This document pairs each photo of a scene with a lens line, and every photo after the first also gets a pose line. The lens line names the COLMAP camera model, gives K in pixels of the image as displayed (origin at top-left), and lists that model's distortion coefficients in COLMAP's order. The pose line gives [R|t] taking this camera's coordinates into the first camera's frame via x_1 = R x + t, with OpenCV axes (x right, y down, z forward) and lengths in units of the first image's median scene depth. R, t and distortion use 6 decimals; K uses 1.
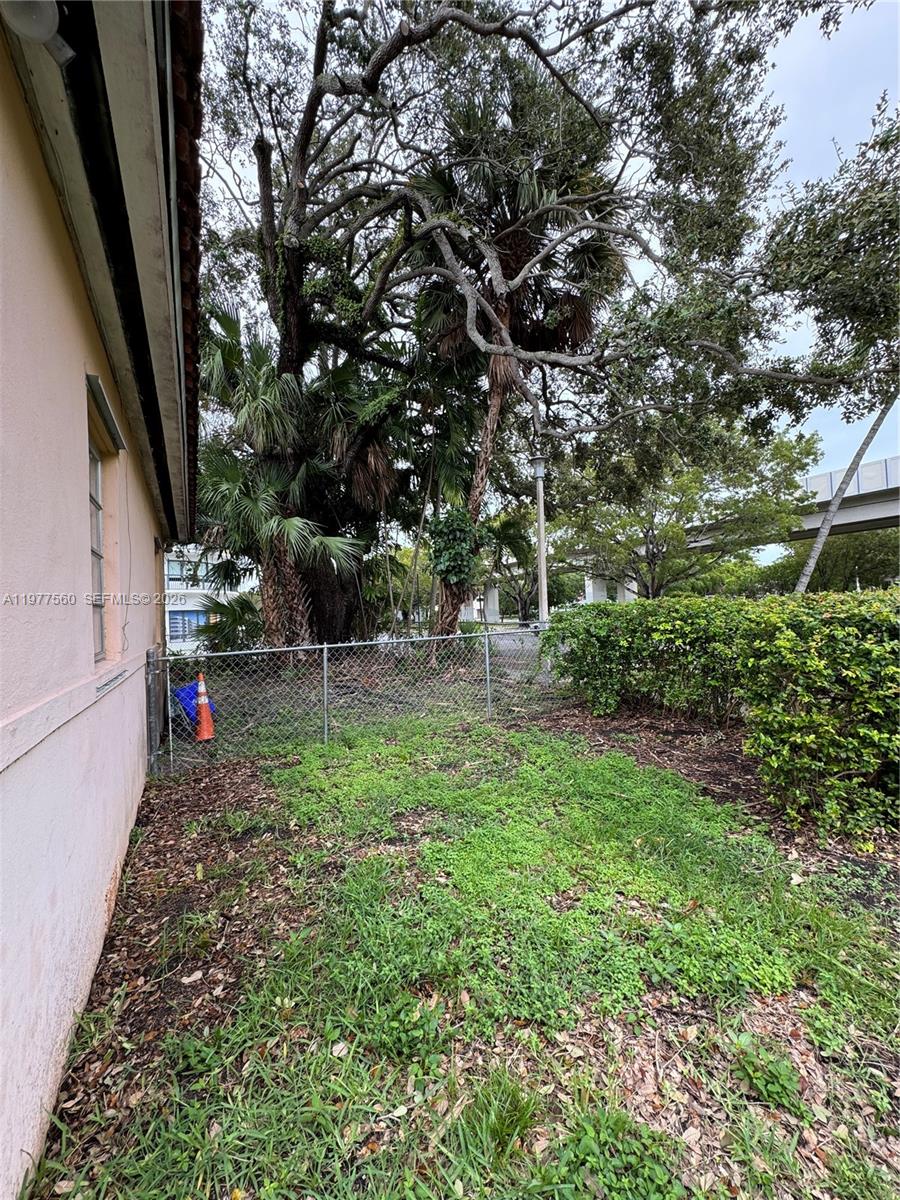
lens RADIAL K [[475.5, 0, 452.1], [0, 475.5, 599.8], [0, 0, 1]] dist [-0.003180, 0.000519]
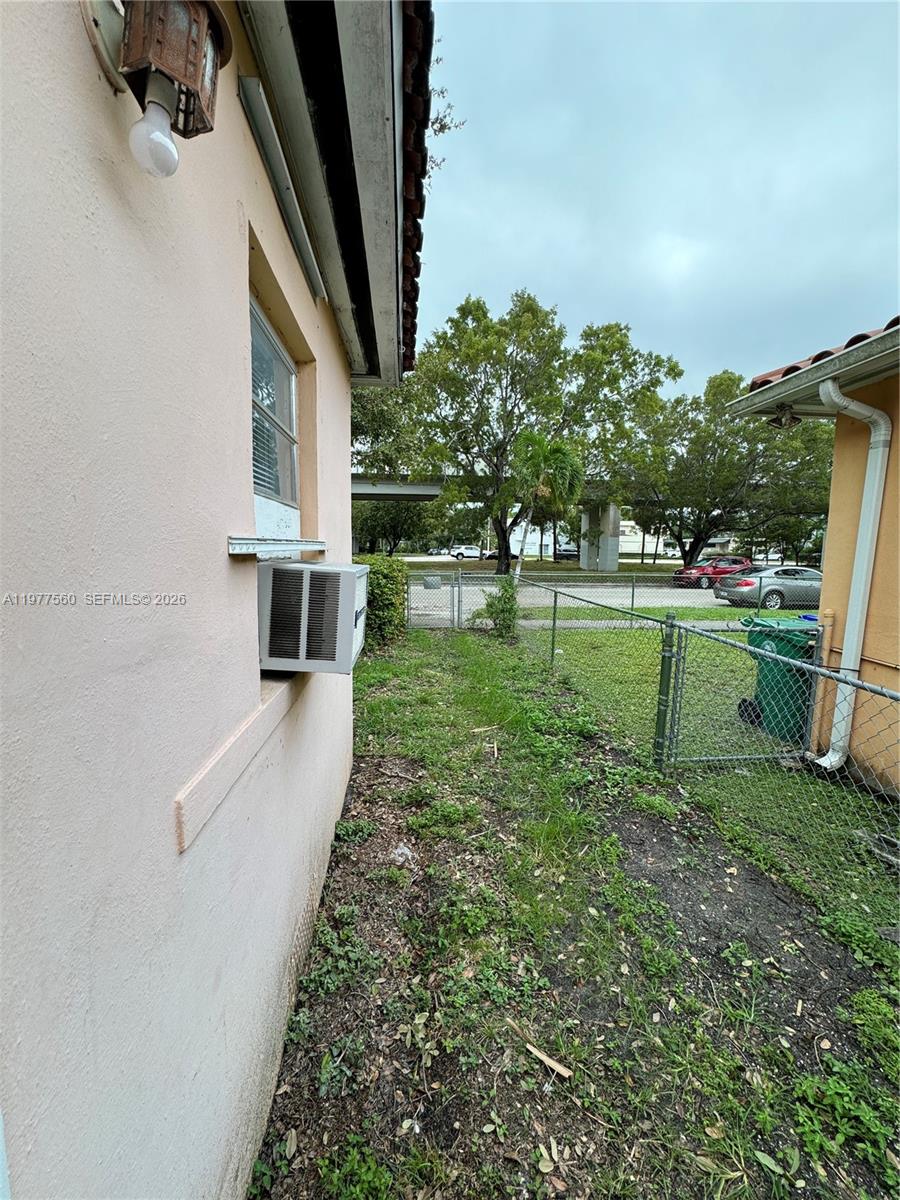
lens RADIAL K [[475.5, 0, 448.5], [0, 475.5, 609.8], [0, 0, 1]] dist [-0.003180, 0.000519]
pose [[0.398142, -0.071492, 0.914534, -0.674627], [-0.057947, 0.993007, 0.102854, -0.020775], [-0.915492, -0.093945, 0.391215, -0.207713]]
